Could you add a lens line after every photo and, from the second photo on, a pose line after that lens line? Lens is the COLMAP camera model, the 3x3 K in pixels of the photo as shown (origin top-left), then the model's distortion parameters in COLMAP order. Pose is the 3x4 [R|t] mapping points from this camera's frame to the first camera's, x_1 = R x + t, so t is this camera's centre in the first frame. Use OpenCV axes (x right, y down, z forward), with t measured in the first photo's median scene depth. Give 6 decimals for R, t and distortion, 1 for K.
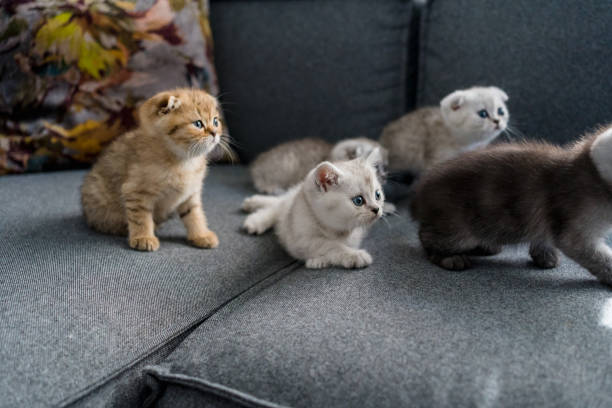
lens RADIAL K [[727.6, 0, 306.0], [0, 727.6, 204.0], [0, 0, 1]] dist [0.054131, -0.003800]
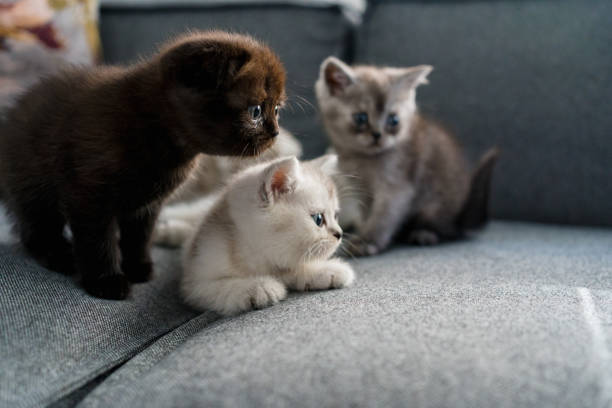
lens RADIAL K [[681.4, 0, 306.0], [0, 681.4, 204.0], [0, 0, 1]] dist [-0.009320, 0.273714]
pose [[0.977066, 0.014290, 0.212456, -0.069948], [0.024318, 0.983730, -0.178002, 0.083396], [-0.211542, 0.179086, 0.960822, 0.275090]]
